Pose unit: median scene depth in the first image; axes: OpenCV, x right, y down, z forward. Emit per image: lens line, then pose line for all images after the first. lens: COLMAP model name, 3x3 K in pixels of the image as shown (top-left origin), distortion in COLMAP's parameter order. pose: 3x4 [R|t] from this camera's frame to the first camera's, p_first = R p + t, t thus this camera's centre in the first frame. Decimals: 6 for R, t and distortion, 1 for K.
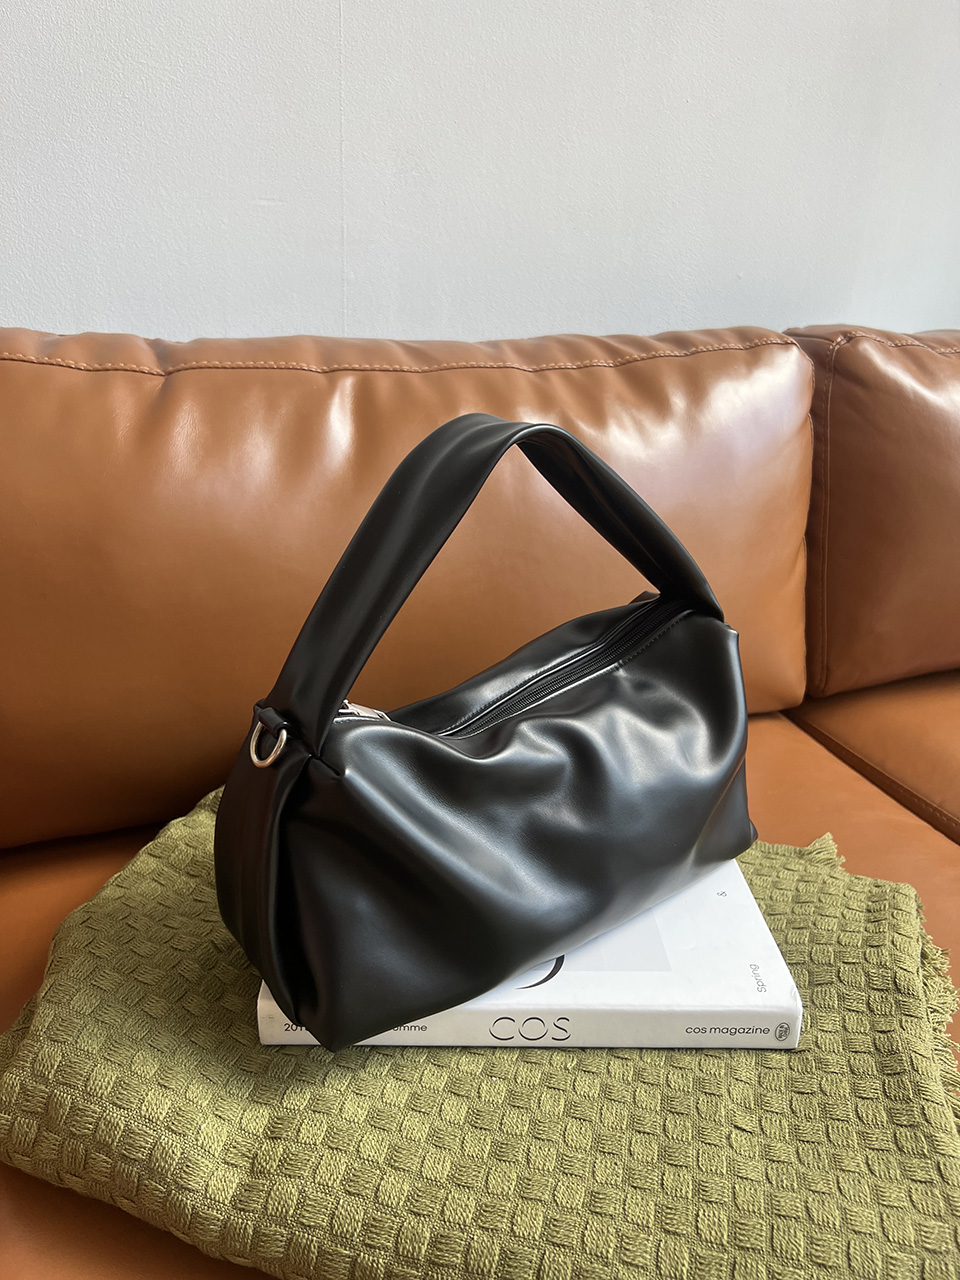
lens RADIAL K [[978.4, 0, 480.0], [0, 978.4, 640.0], [0, 0, 1]] dist [0.036976, -0.041228]
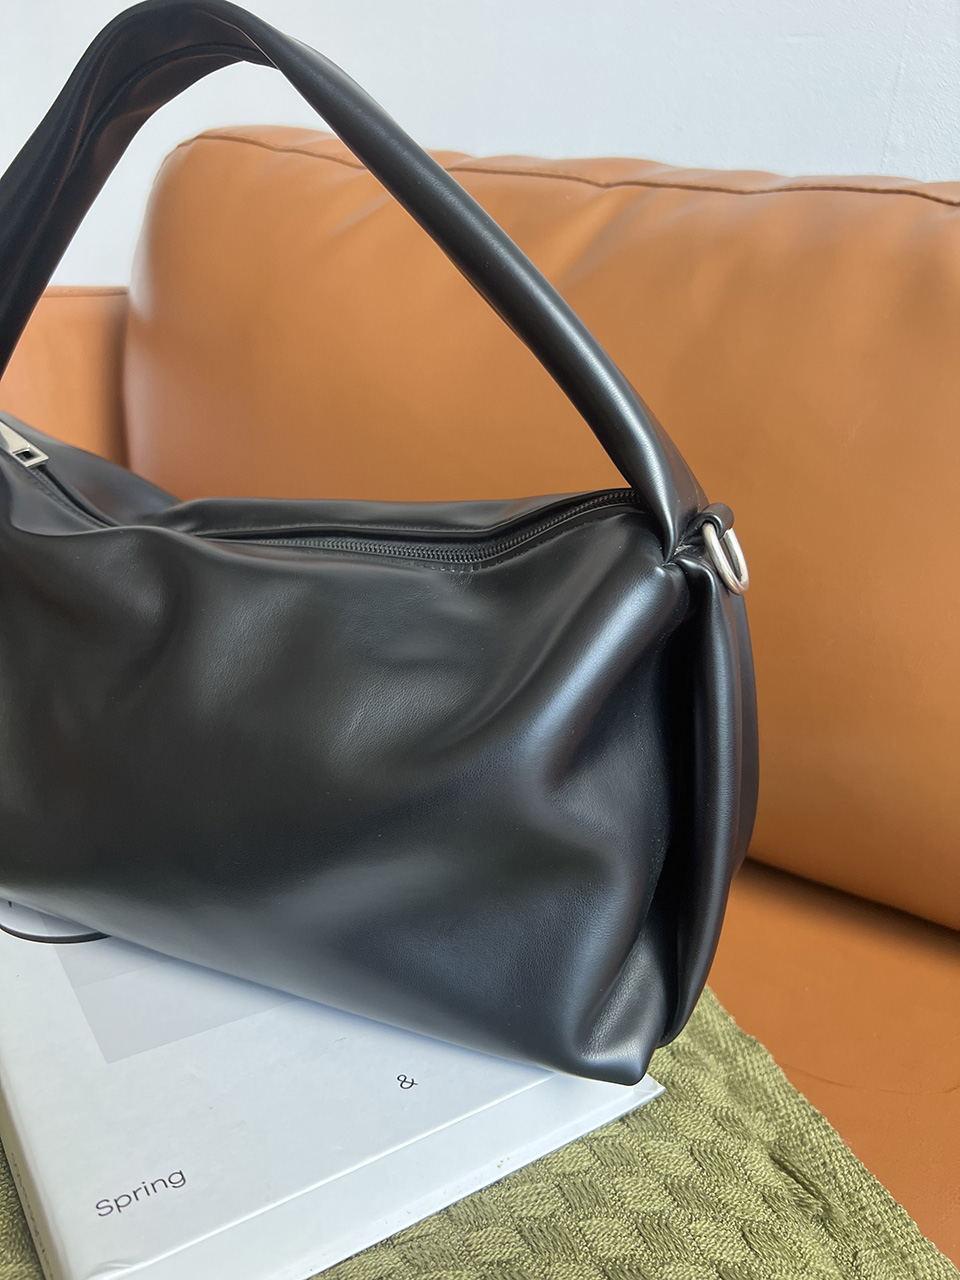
lens RADIAL K [[994.1, 0, 480.0], [0, 994.1, 640.0], [0, 0, 1]] dist [0.040626, -0.055780]
pose [[0.550296, 0.296099, -0.780705, 0.605104], [-0.379318, 0.921610, 0.082170, 0.014979], [0.743836, 0.250917, 0.619474, 0.721116]]
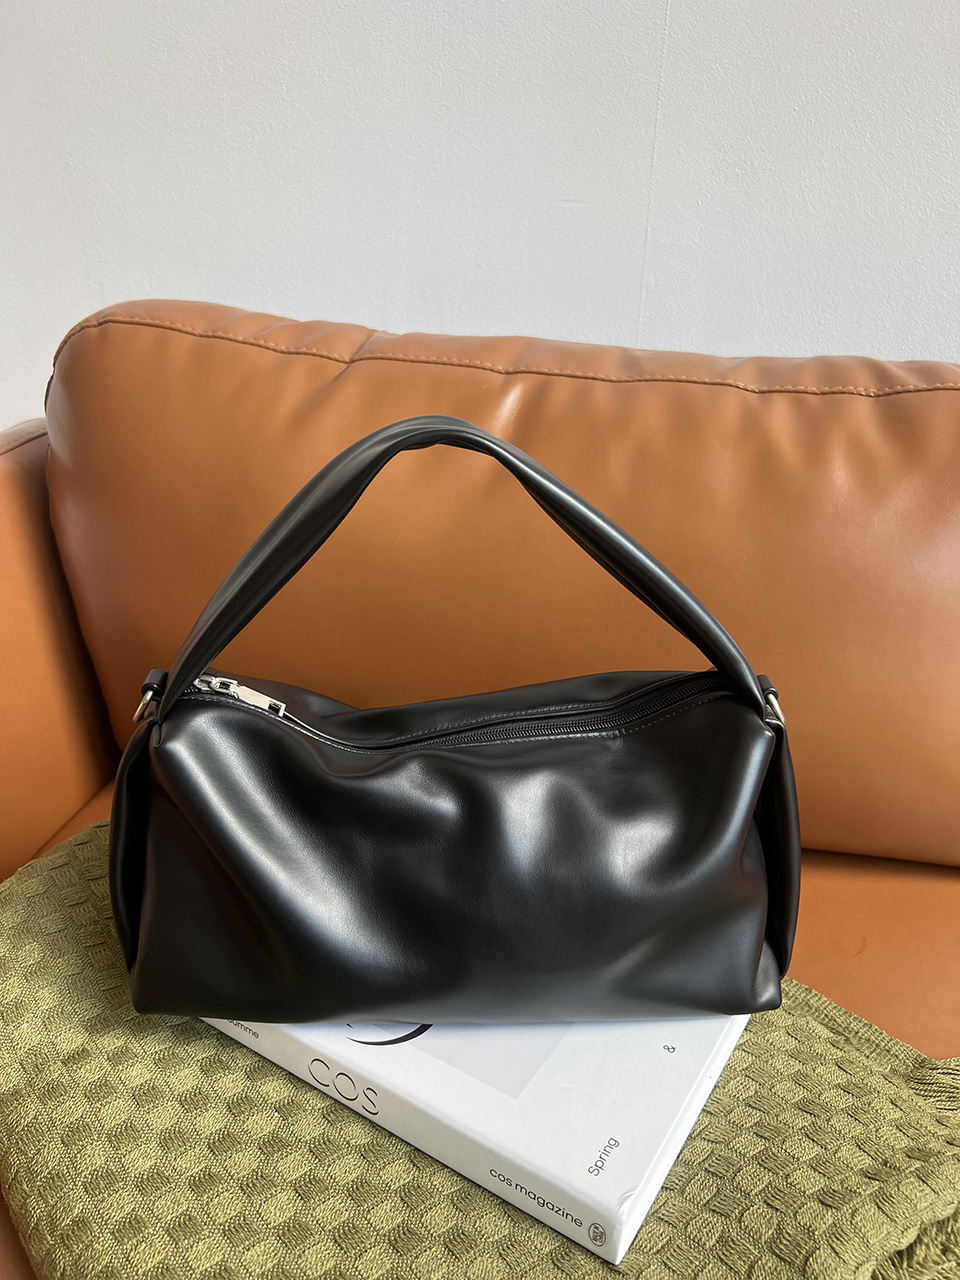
lens RADIAL K [[974.9, 0, 467.3], [0, 974.9, 653.1], [0, 0, 1]] dist [0.048936, -0.065250]
pose [[0.828972, 0.219391, -0.514463, 0.473167], [-0.225135, 0.972932, 0.052135, -0.059744], [0.511976, 0.072605, 0.855926, 0.227097]]
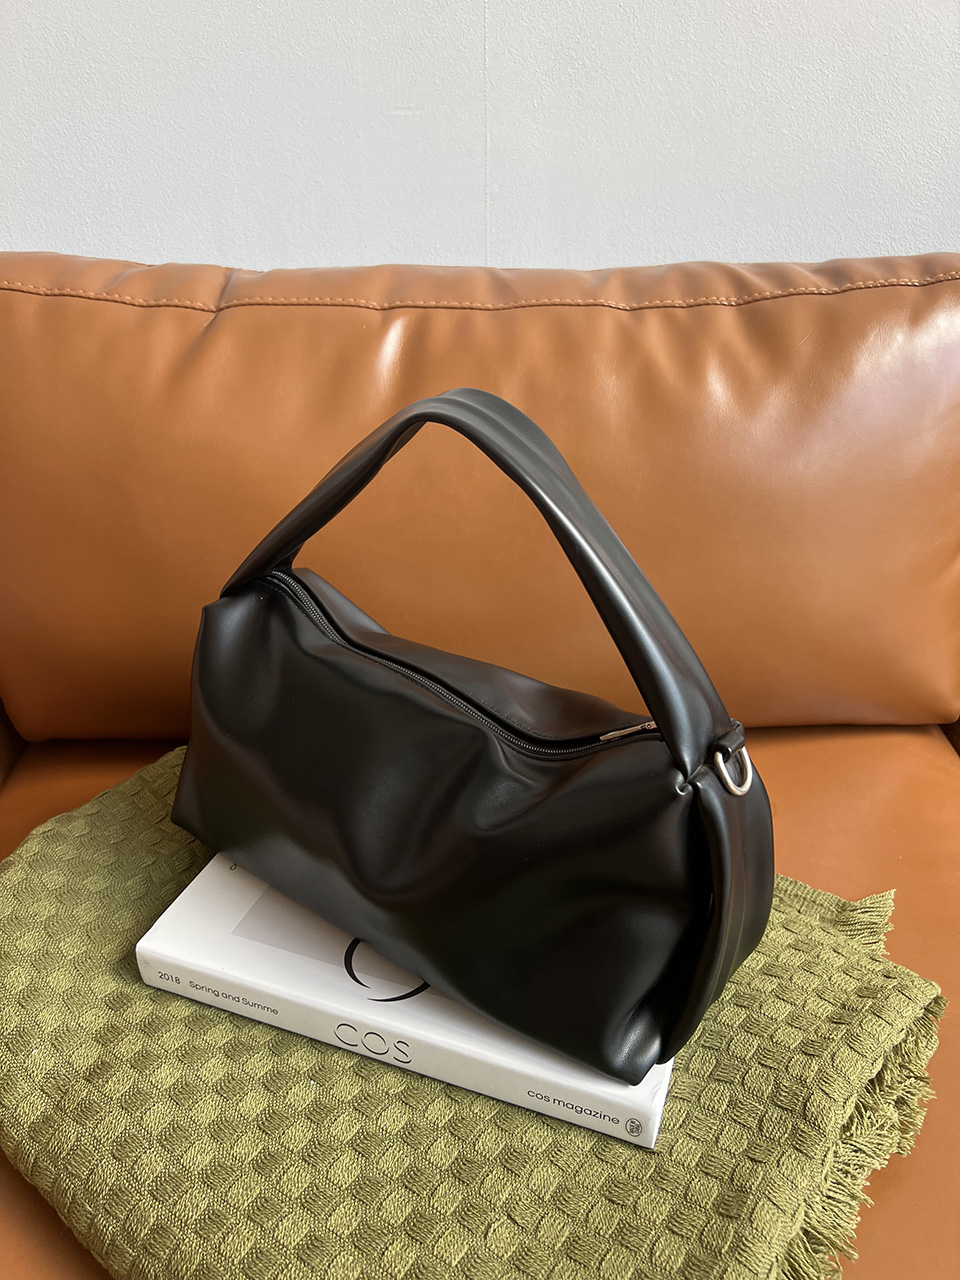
lens RADIAL K [[975.6, 0, 472.0], [0, 975.6, 640.6], [0, 0, 1]] dist [0.046742, -0.057542]
pose [[0.931623, 0.145635, -0.332971, 0.367824], [-0.107387, 0.985599, 0.130623, -0.116838], [0.347199, -0.085934, 0.933846, 0.151203]]
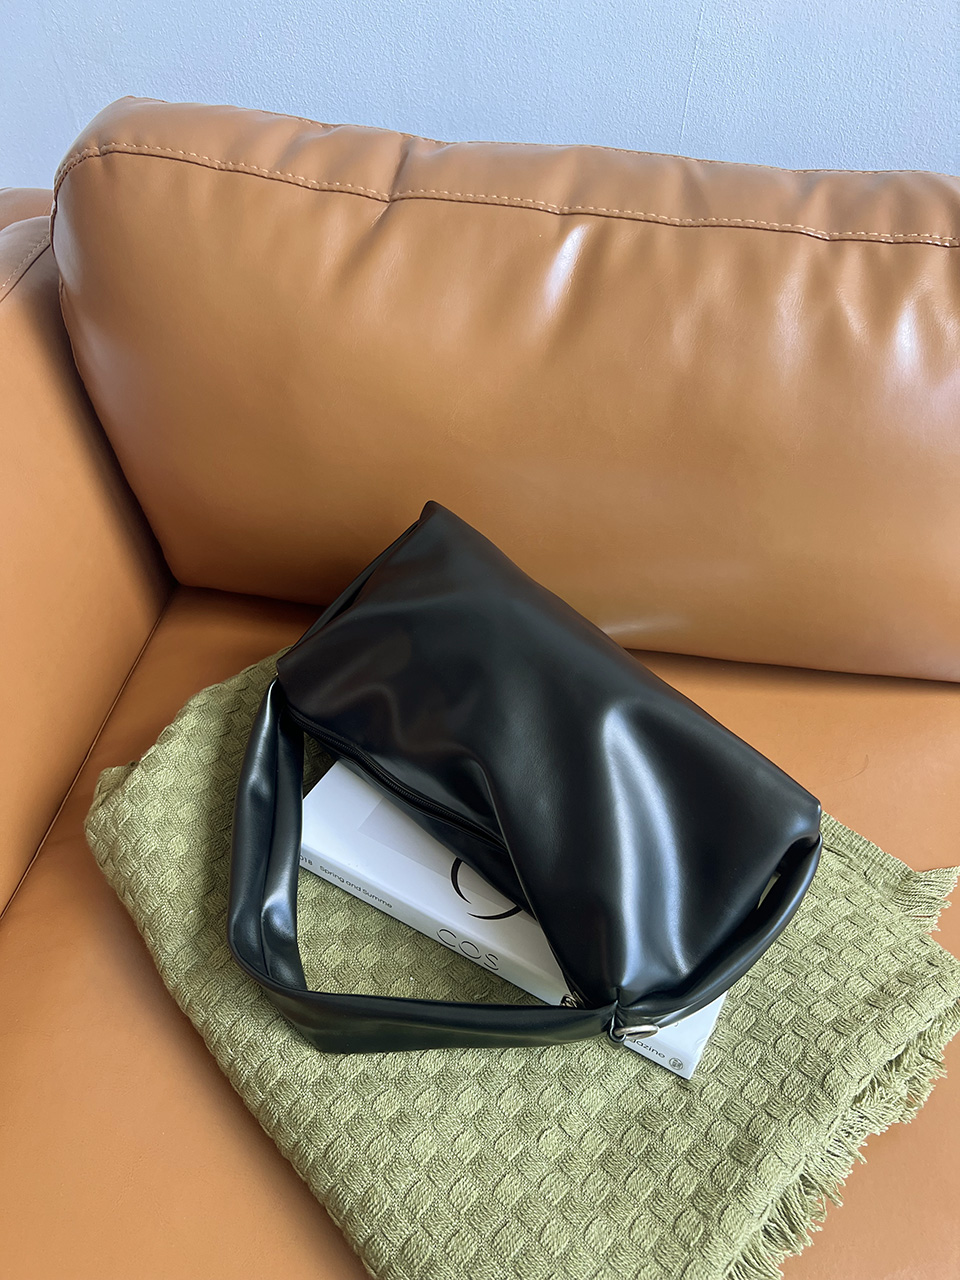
lens RADIAL K [[984.3, 0, 484.3], [0, 984.3, 659.3], [0, 0, 1]] dist [0.032303, 0.002357]
pose [[0.860978, 0.361977, -0.357337, 0.323370], [-0.207859, 0.891582, 0.402337, -0.336741], [0.464232, -0.272128, 0.842873, 0.124281]]
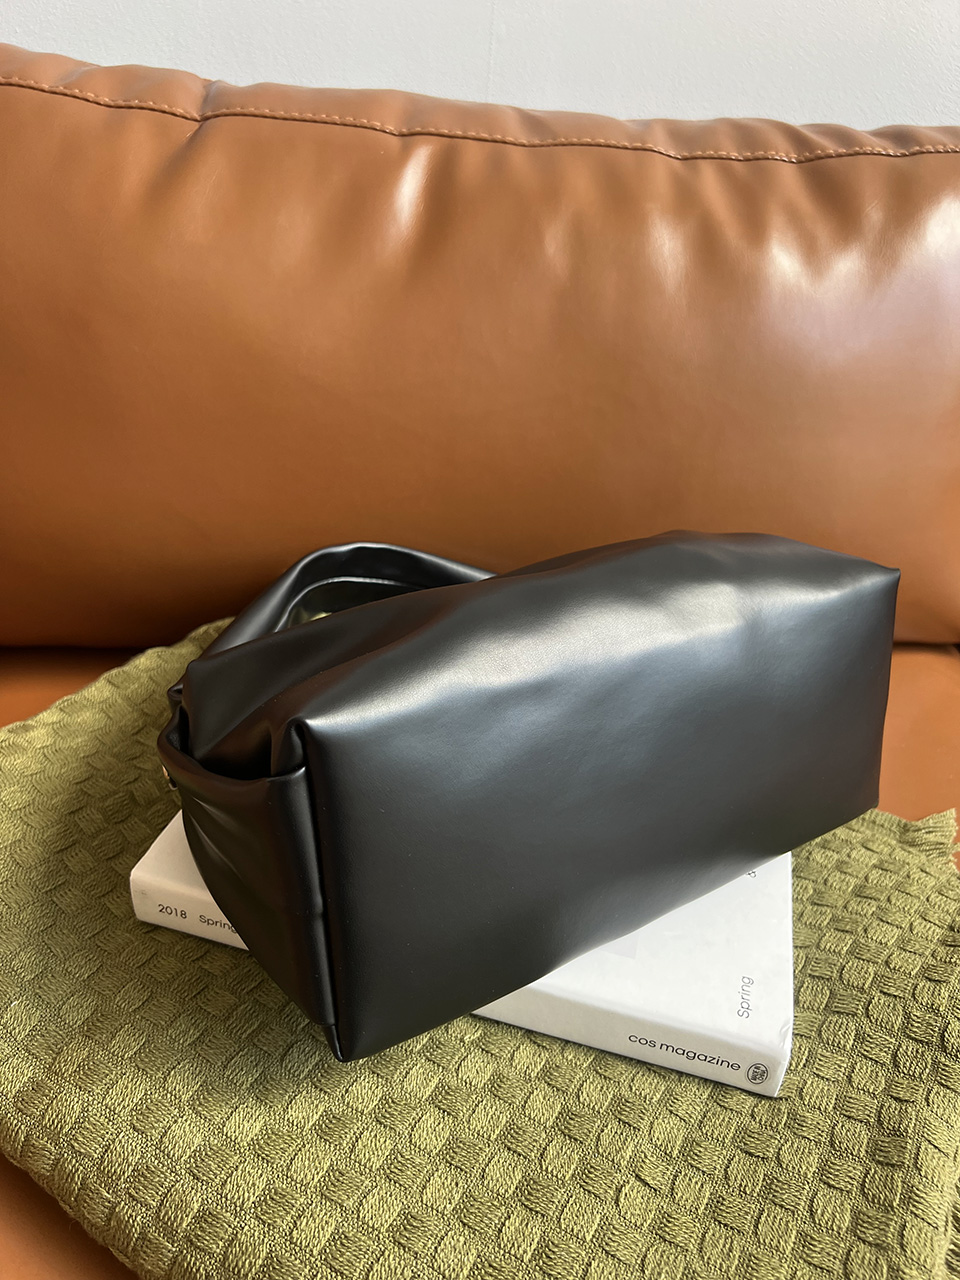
lens RADIAL K [[994.1, 0, 480.0], [0, 994.1, 640.0], [0, 0, 1]] dist [0.040626, -0.055780]
pose [[0.962026, 0.172701, -0.211375, 0.190629], [-0.140873, 0.977428, 0.157443, -0.009960], [0.233794, -0.121687, 0.964641, 0.228945]]
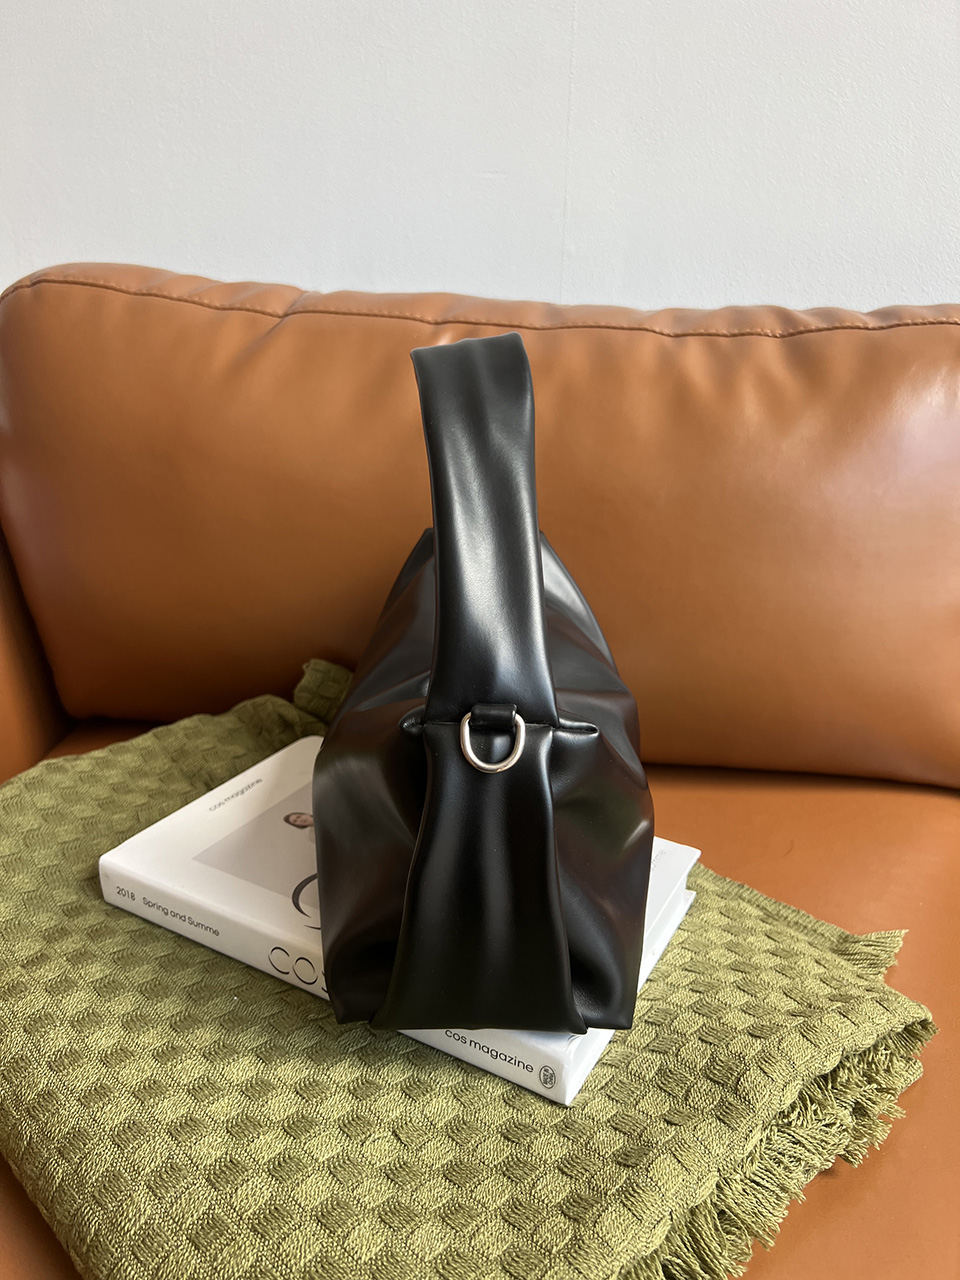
lens RADIAL K [[983.4, 0, 481.3], [0, 983.4, 655.2], [0, 0, 1]] dist [0.009008, -0.000866]
pose [[0.868885, 0.175999, -0.462669, 0.528880], [-0.189394, 0.981740, 0.017776, 0.044504], [0.457349, 0.072181, 0.886353, 0.196496]]
